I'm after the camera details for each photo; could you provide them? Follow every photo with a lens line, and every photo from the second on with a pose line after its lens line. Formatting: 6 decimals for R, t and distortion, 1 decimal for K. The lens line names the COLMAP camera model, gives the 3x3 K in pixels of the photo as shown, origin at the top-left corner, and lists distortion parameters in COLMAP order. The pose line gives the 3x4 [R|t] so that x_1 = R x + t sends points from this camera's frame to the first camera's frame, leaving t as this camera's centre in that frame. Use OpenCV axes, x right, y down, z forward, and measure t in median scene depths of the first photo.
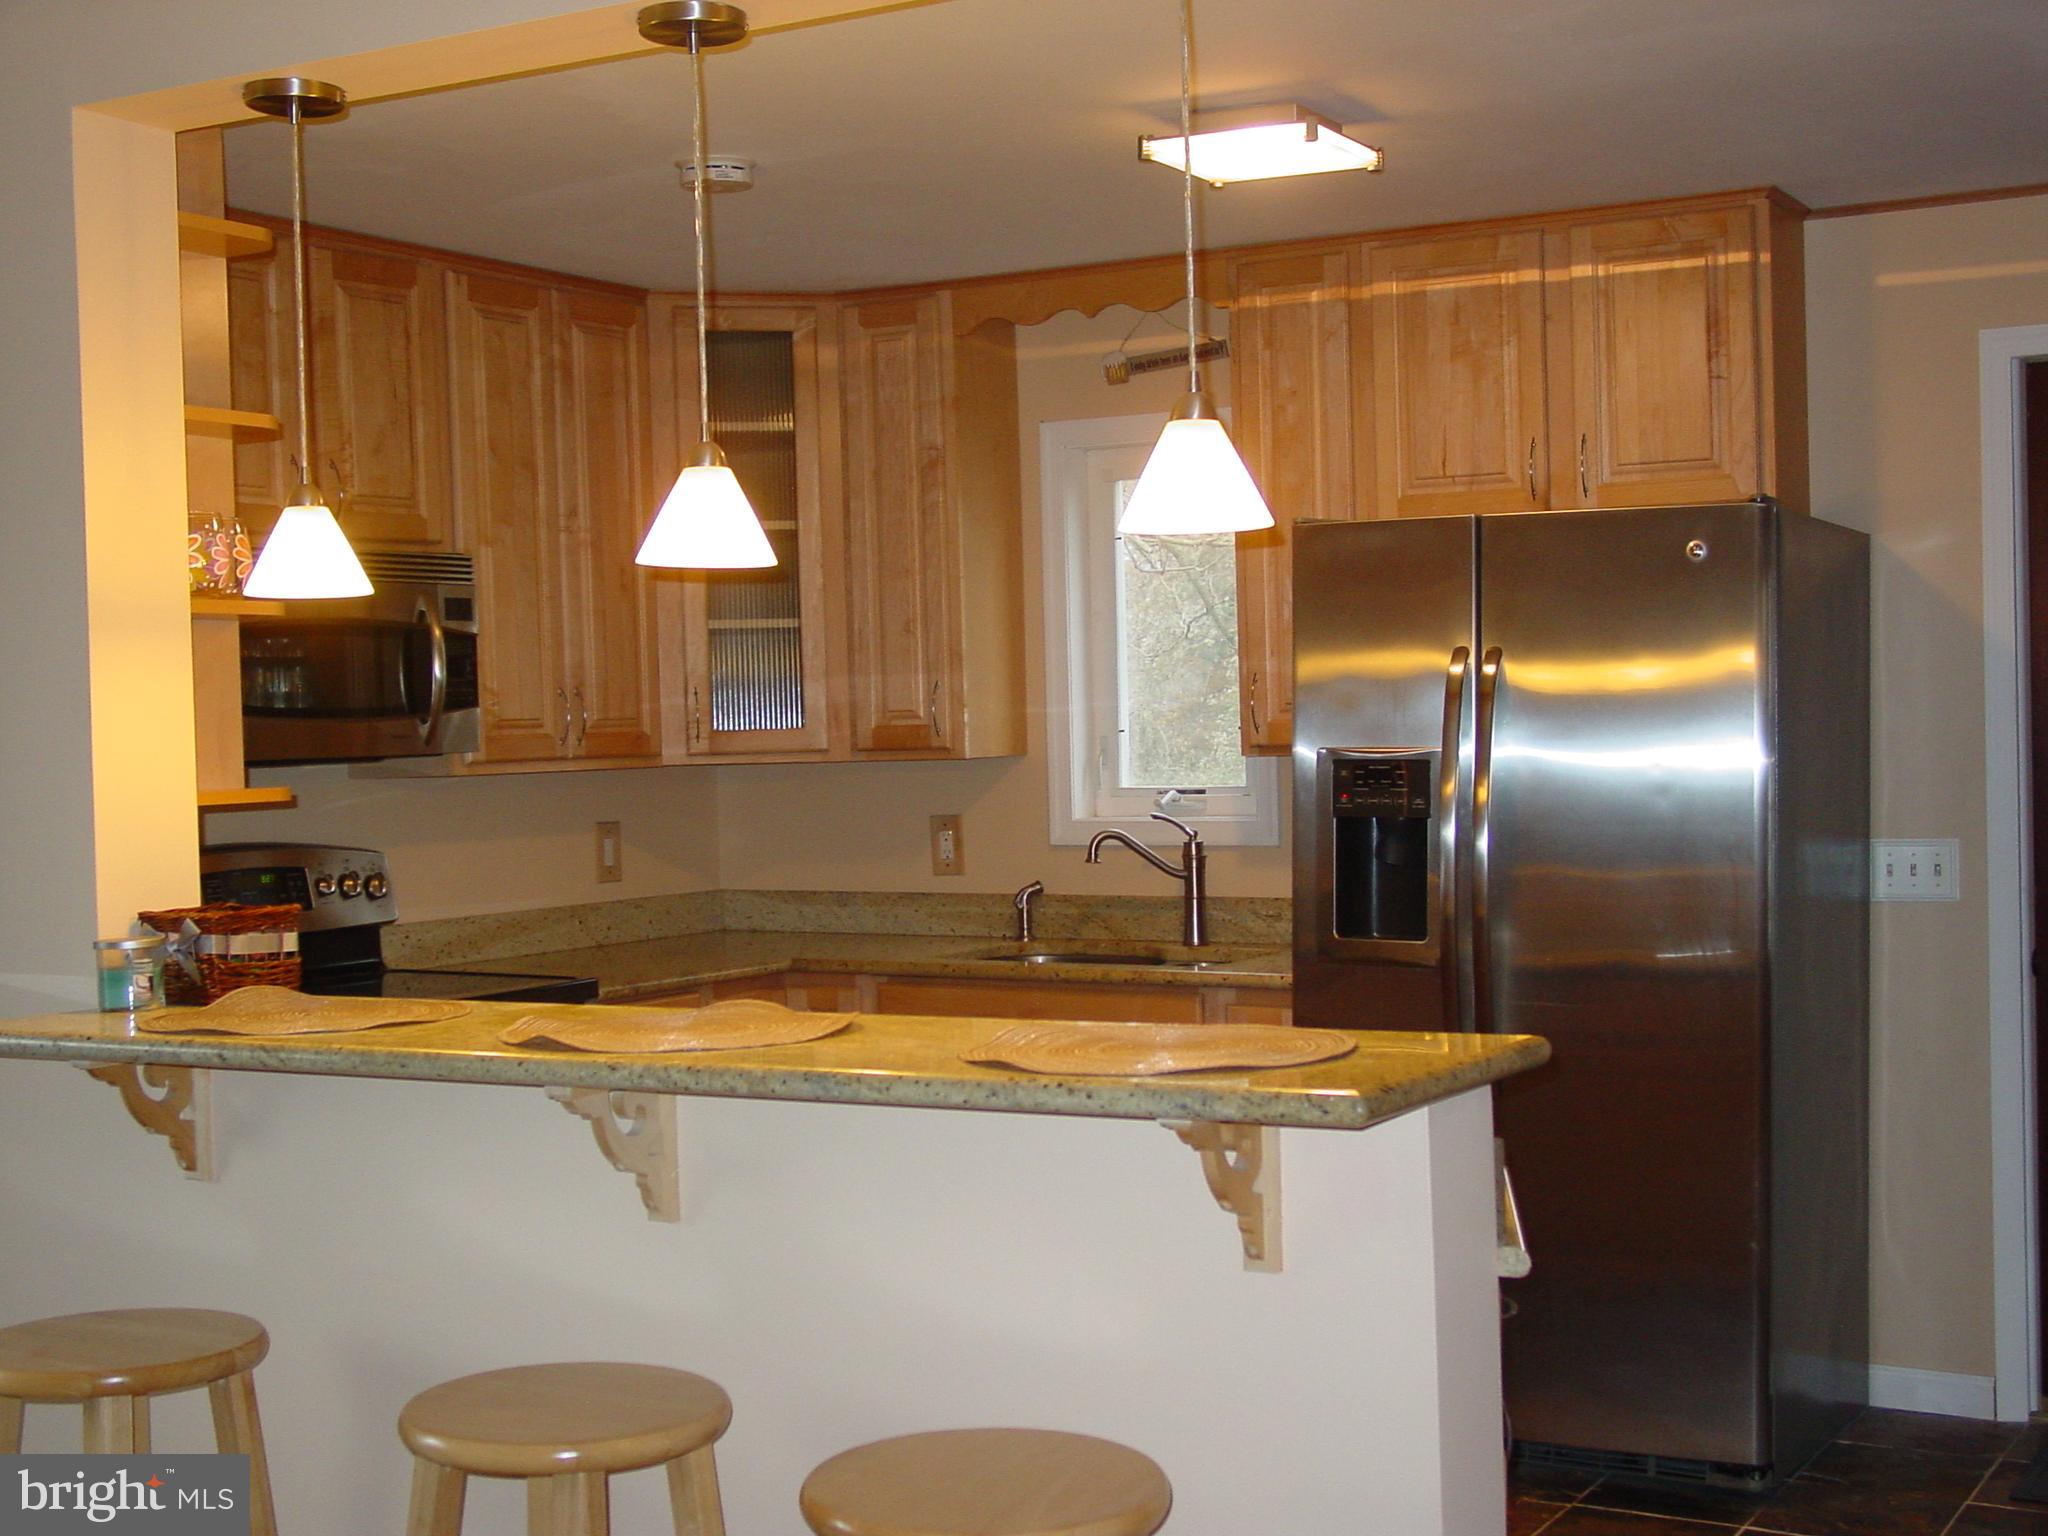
lens RADIAL K [[2717.7, 0, 1027.5], [0, 2717.7, 802.1], [0, 0, 1]] dist [-0.095377, 0.298658]
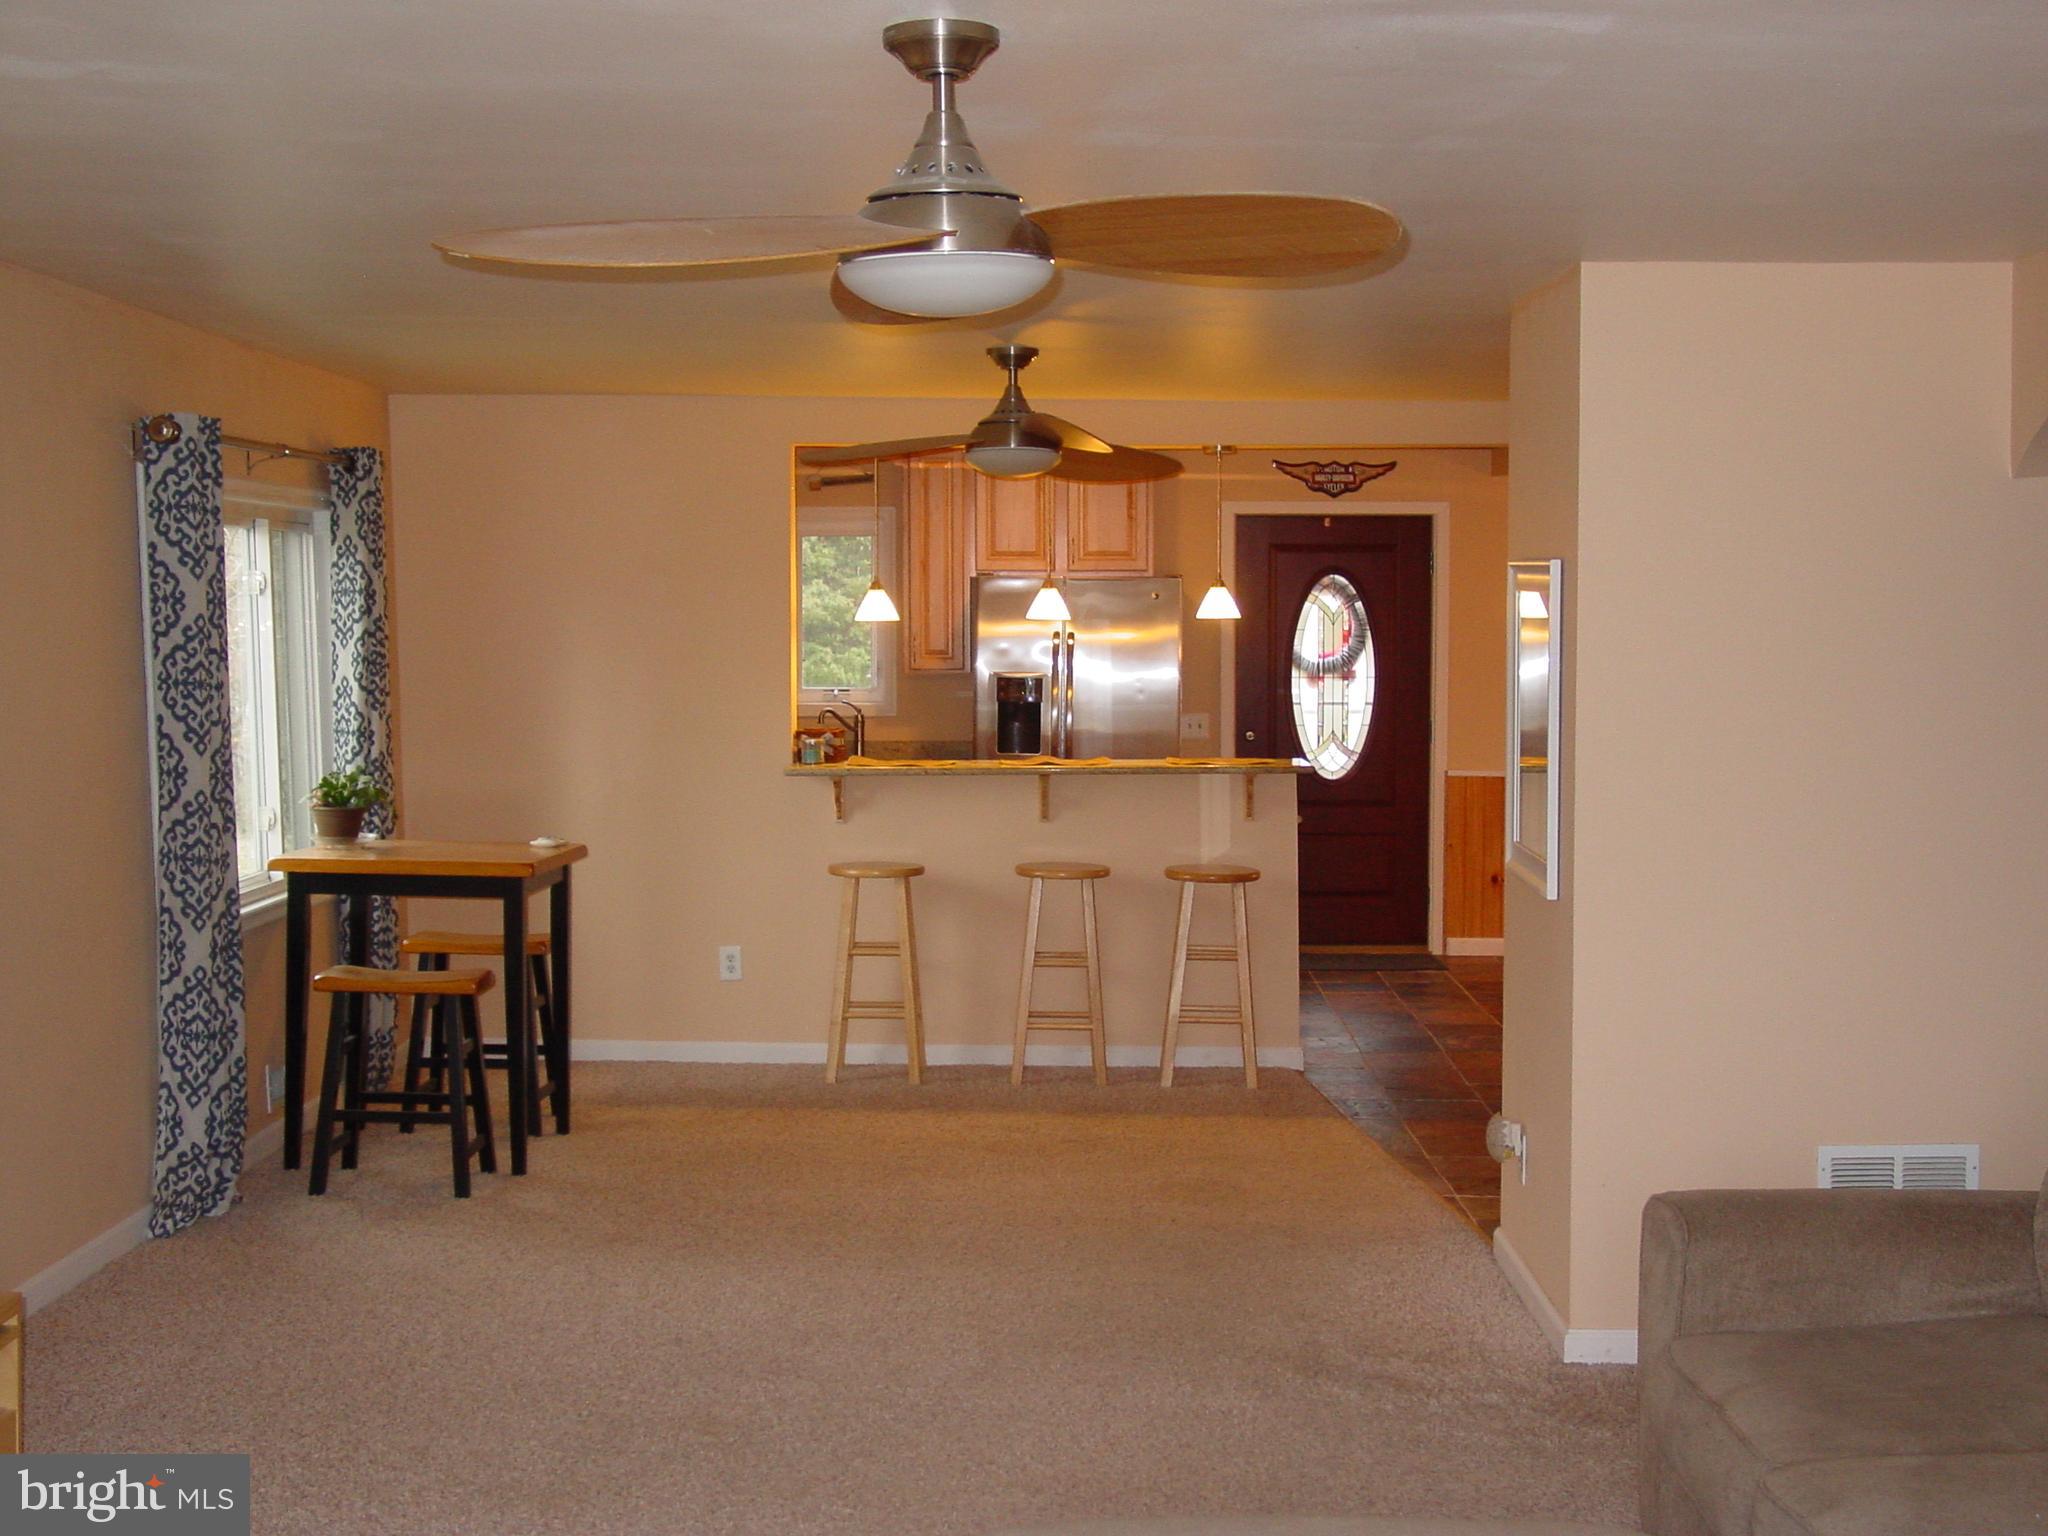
lens RADIAL K [[2717.7, 0, 1027.5], [0, 2717.7, 802.1], [0, 0, 1]] dist [-0.095377, 0.298658]
pose [[0.869699, -0.010462, 0.493472, -0.925059], [-0.007220, 0.999399, 0.033913, 0.010810], [-0.493530, -0.033057, 0.869100, -0.955262]]
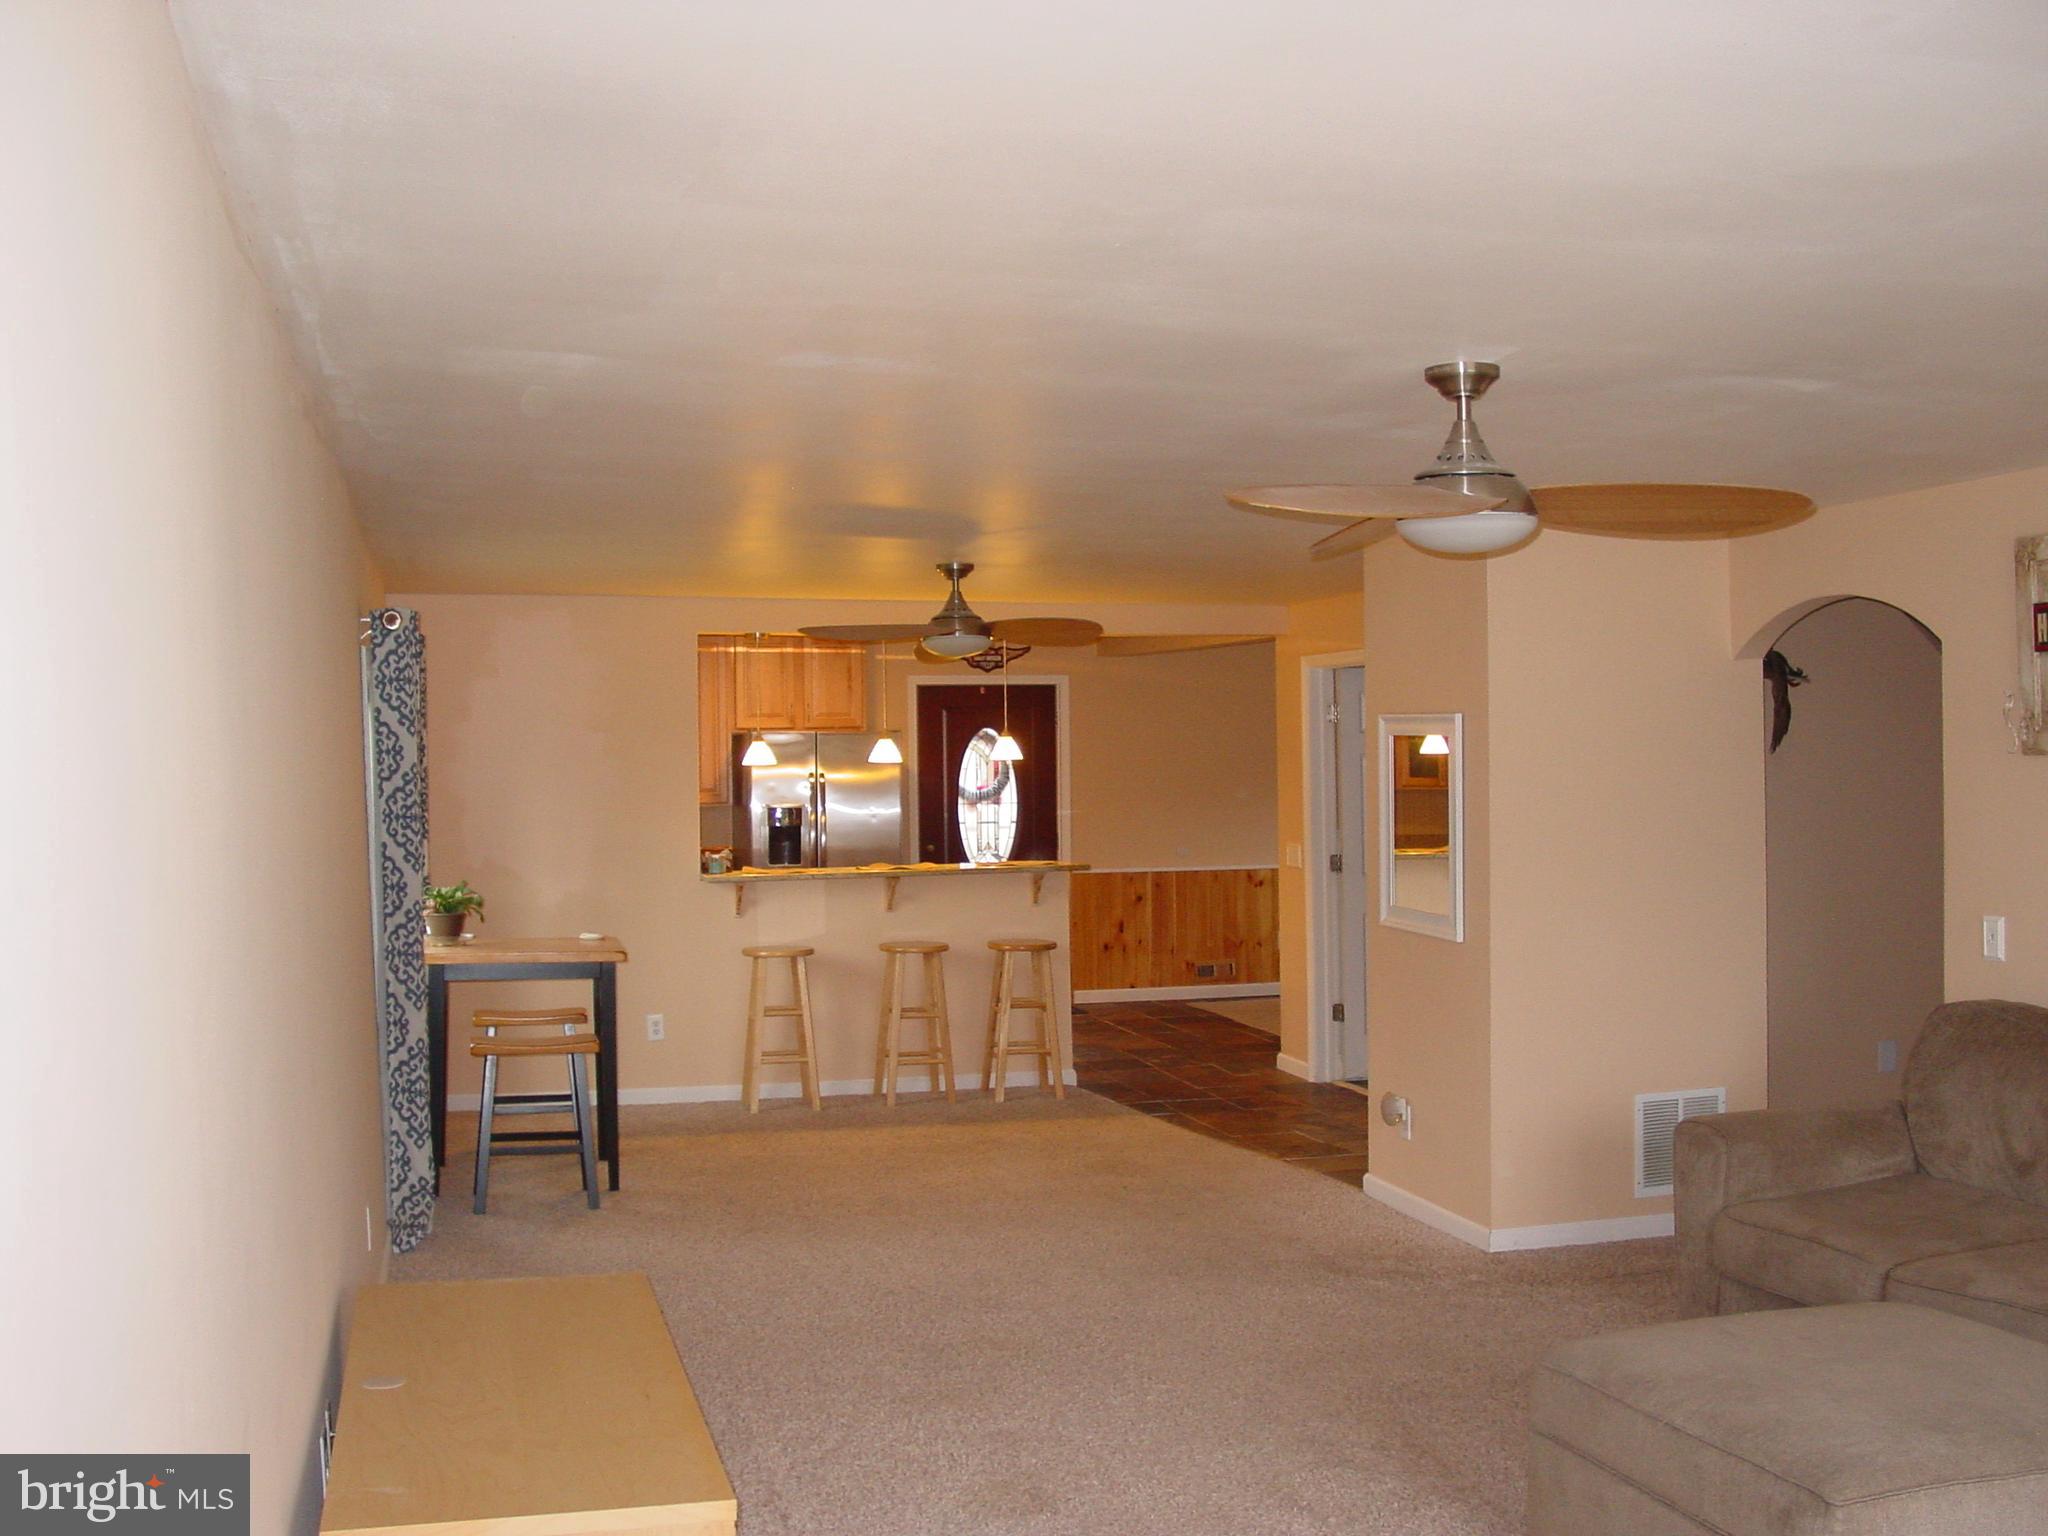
lens RADIAL K [[2082.5, 0, 1023.7], [0, 2082.5, 793.7], [0, 0, 1]] dist [-0.178620, 0.220123]
pose [[0.691660, 0.002570, 0.722219, -1.271555], [0.016030, 0.999693, -0.018909, 0.016056], [-0.722046, 0.024655, 0.691406, -0.781680]]
